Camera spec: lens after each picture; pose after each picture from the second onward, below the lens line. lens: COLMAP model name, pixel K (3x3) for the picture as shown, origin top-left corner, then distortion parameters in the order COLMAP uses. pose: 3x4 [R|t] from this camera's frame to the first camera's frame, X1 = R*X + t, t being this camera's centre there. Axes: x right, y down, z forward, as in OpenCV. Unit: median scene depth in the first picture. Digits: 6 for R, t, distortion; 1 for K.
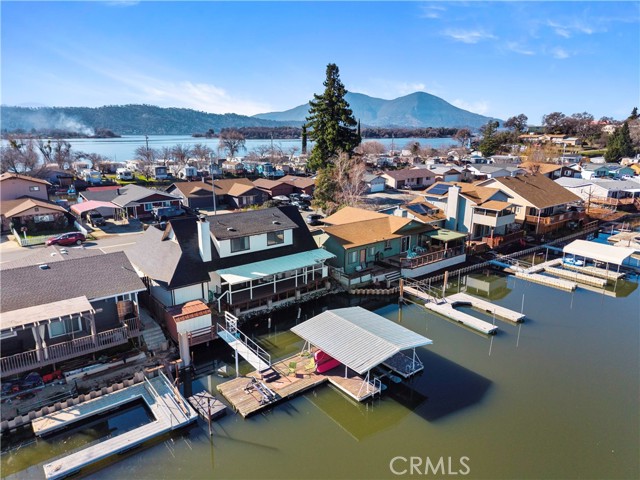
lens RADIAL K [[427.3, 0, 317.8], [0, 427.3, 242.4], [0, 0, 1]] dist [0.015056, -0.014793]
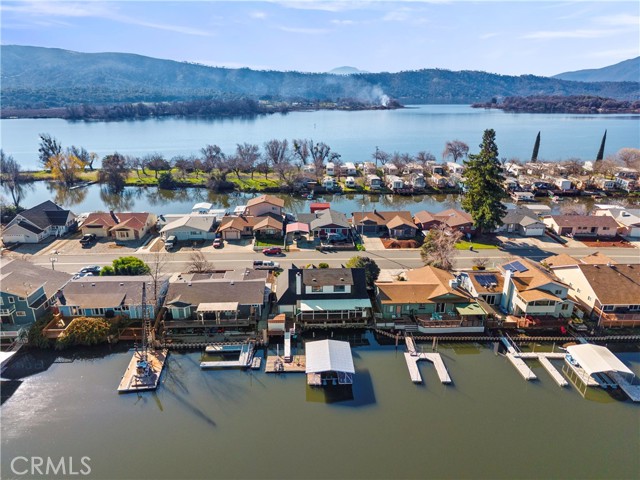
lens RADIAL K [[430.0, 0, 320.0], [0, 430.0, 240.0], [0, 0, 1]] dist [0.030370, -0.037602]
pose [[0.808723, 0.195528, -0.554739, 0.730793], [-0.149389, 0.980484, 0.127803, -0.393837], [0.568902, -0.020485, 0.822150, -0.479643]]
